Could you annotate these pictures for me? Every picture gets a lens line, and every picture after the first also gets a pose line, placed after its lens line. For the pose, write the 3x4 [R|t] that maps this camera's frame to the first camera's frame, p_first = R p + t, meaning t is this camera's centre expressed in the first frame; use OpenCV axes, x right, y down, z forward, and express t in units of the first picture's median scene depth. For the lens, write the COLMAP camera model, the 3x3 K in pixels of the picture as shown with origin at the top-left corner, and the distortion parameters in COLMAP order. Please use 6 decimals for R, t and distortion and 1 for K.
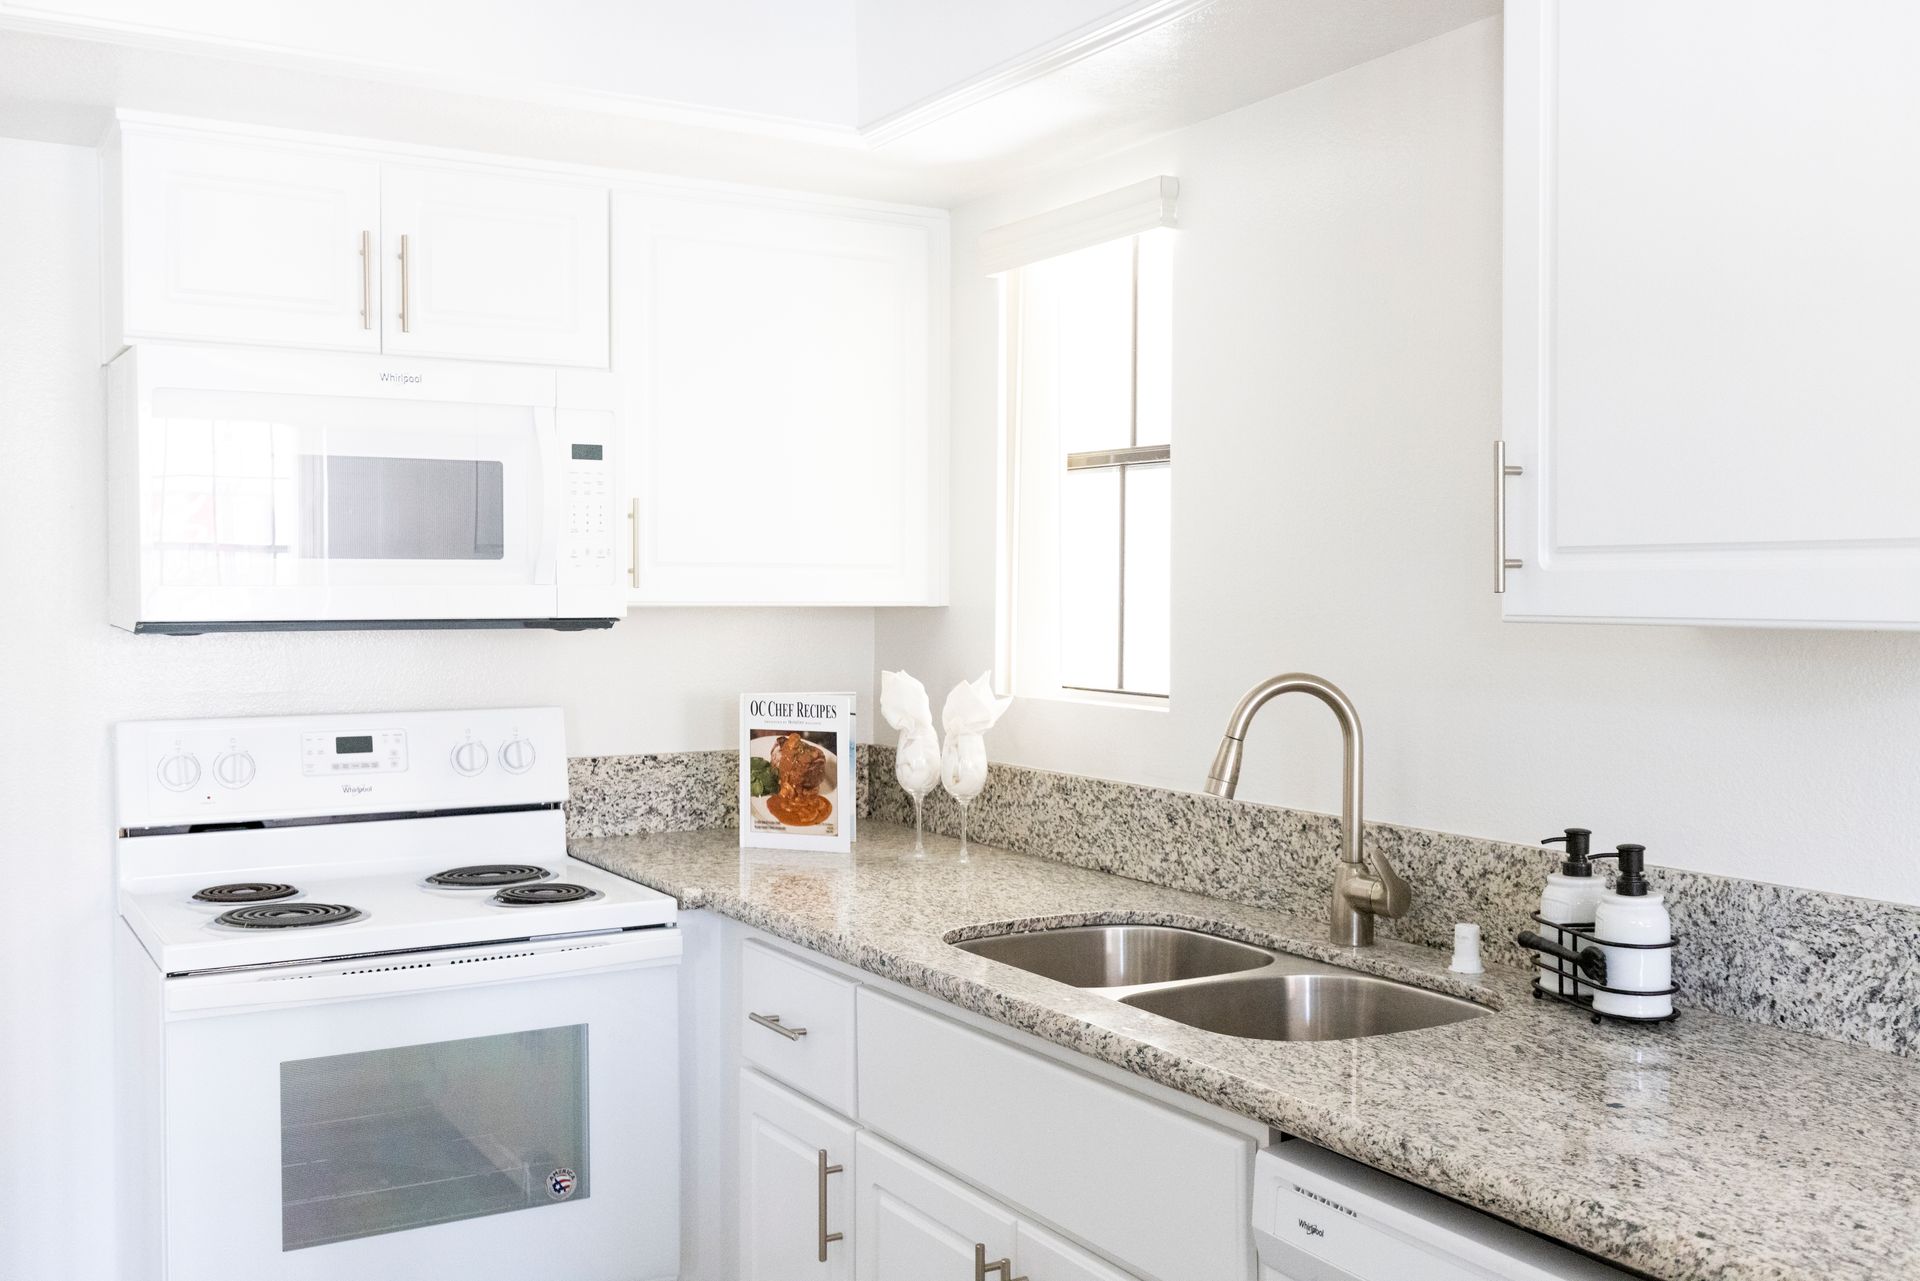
lens RADIAL K [[1826.3, 0, 960.0], [0, 1826.3, 640.5], [0, 0, 1]] dist [0.000682, -0.005476]
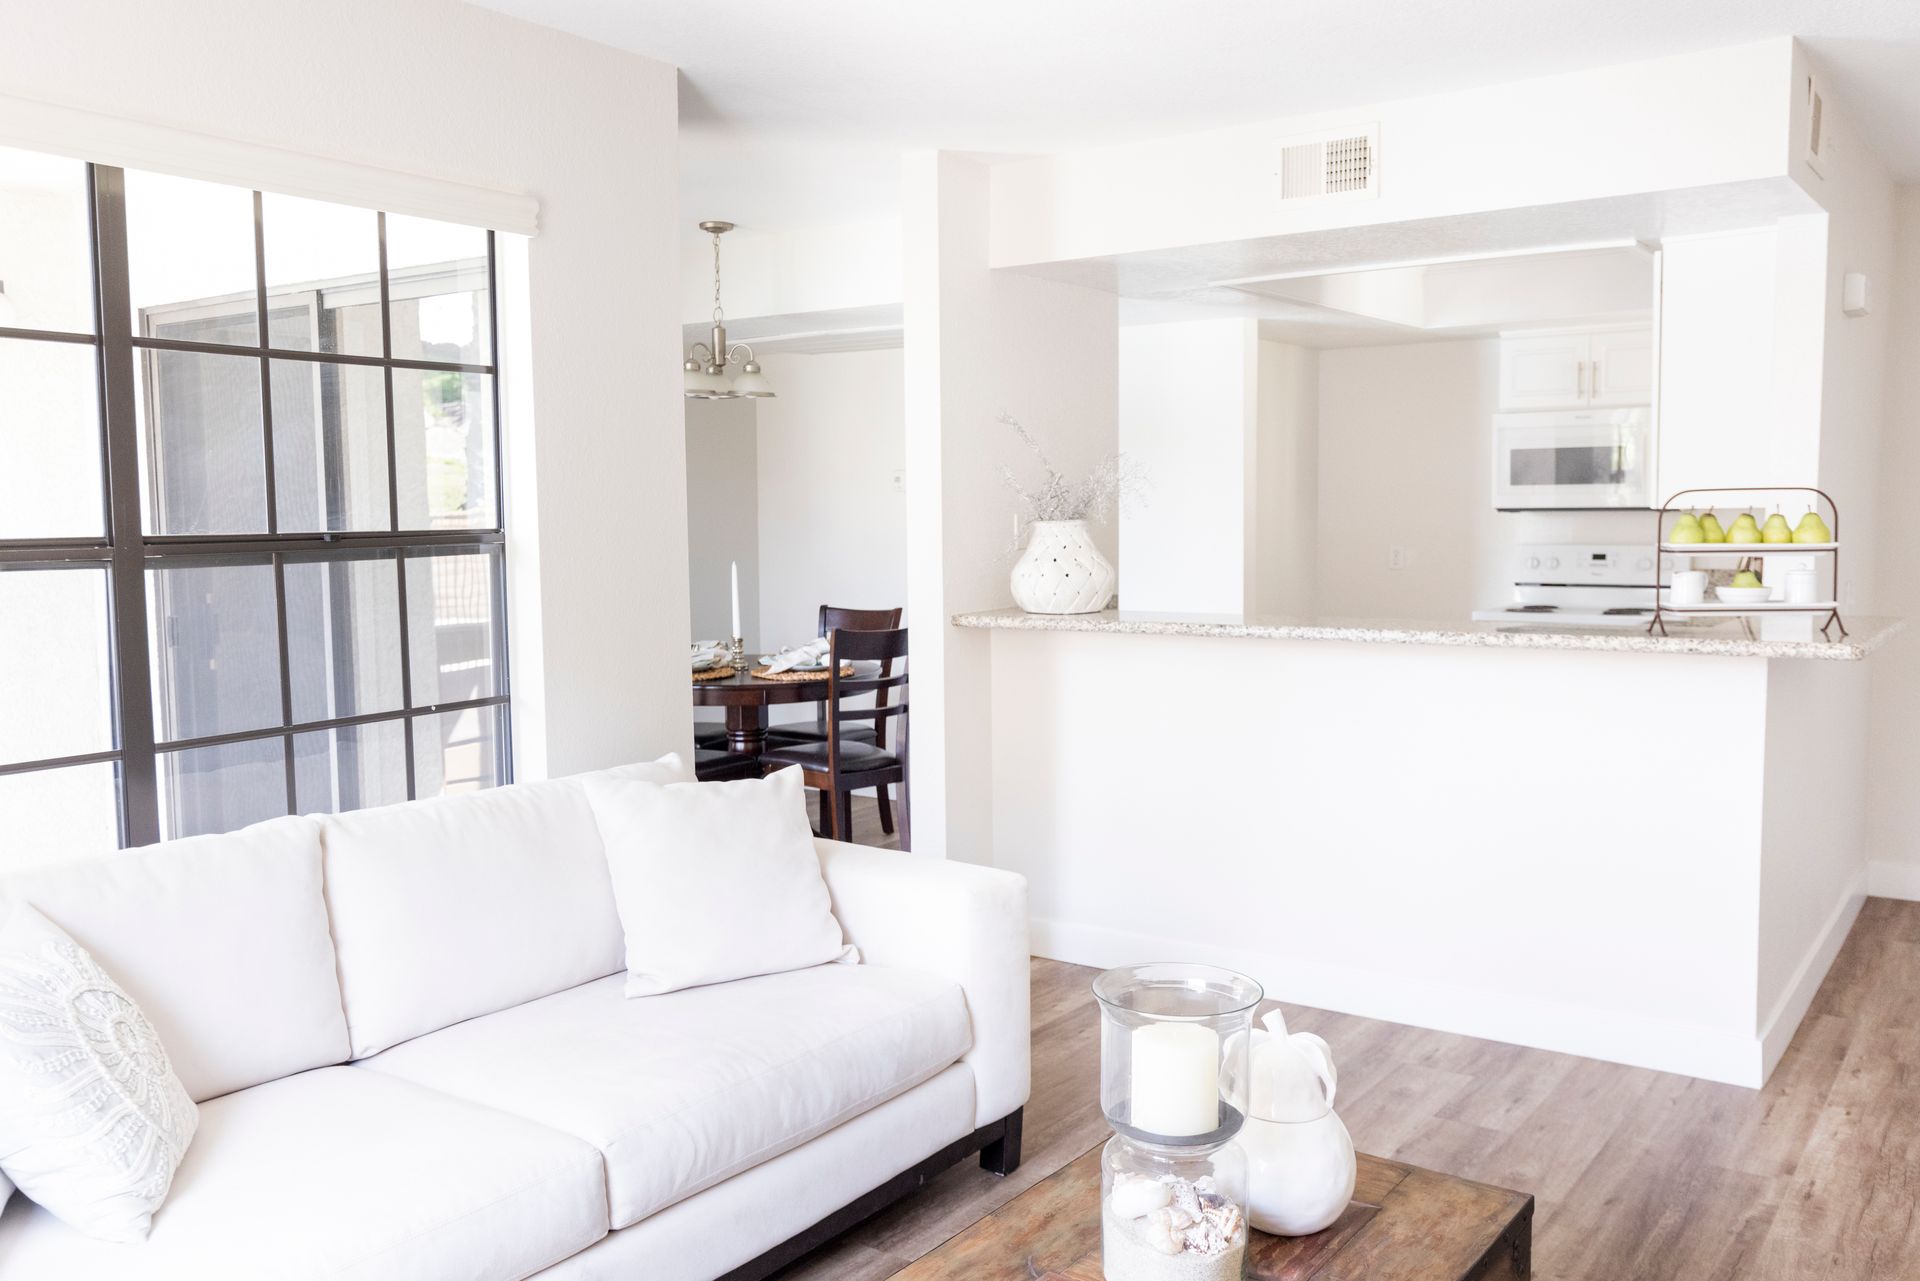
lens RADIAL K [[1564.5, 0, 960.0], [0, 1564.5, 640.5], [0, 0, 1]] dist [0.005804, 0.003892]
pose [[0.397005, 0.077458, -0.914542, 1.284862], [-0.016672, 0.996877, 0.077193, 0.018899], [0.917665, -0.015399, 0.397056, -0.669323]]
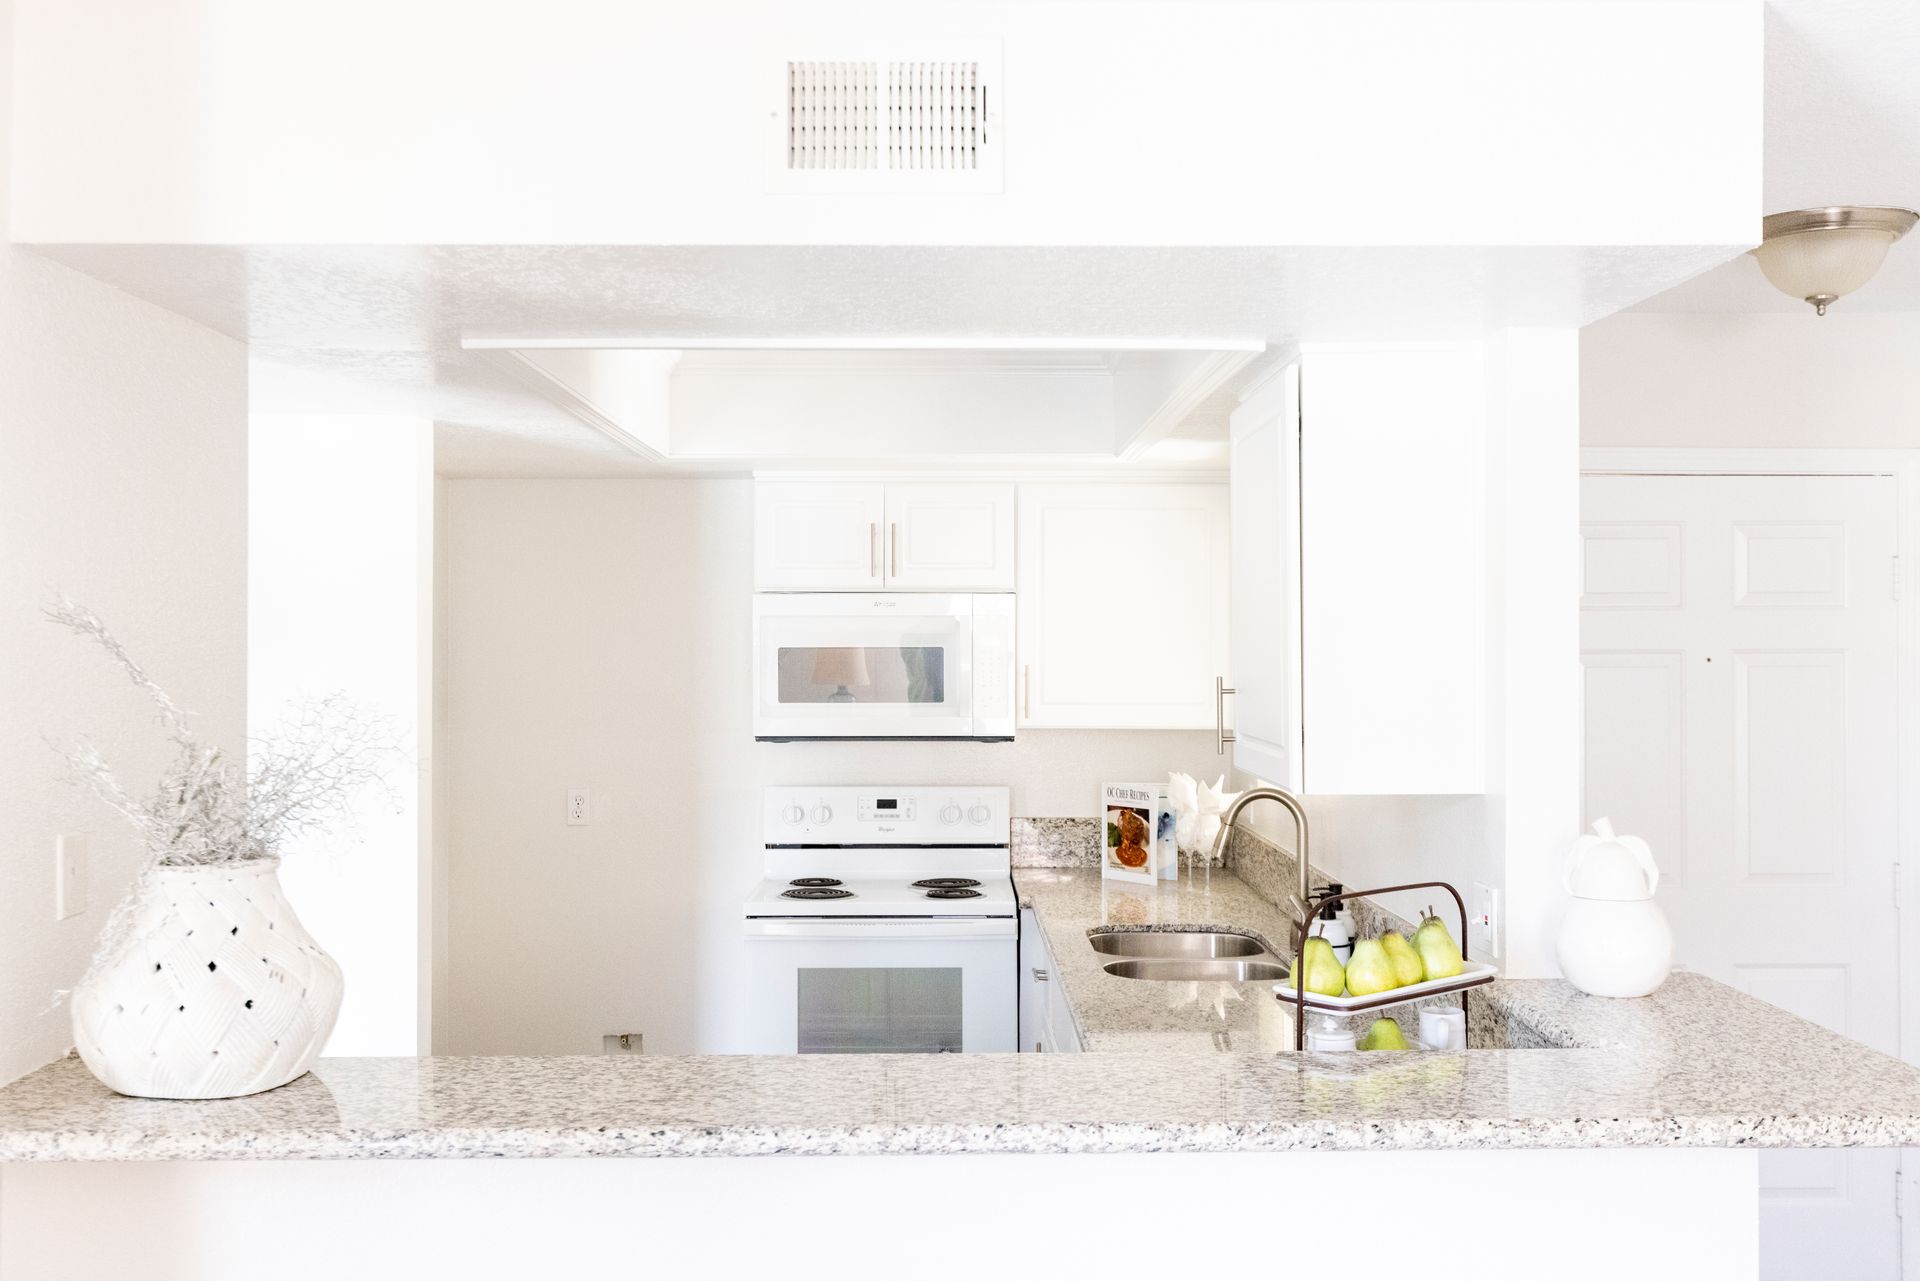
lens RADIAL K [[1826.3, 0, 960.0], [0, 1826.3, 640.5], [0, 0, 1]] dist [0.000682, -0.005476]
pose [[0.865707, -0.000746, -0.500551, 0.589139], [-0.015110, 0.999504, -0.027623, -0.050890], [0.500324, 0.031477, 0.865266, -0.472410]]
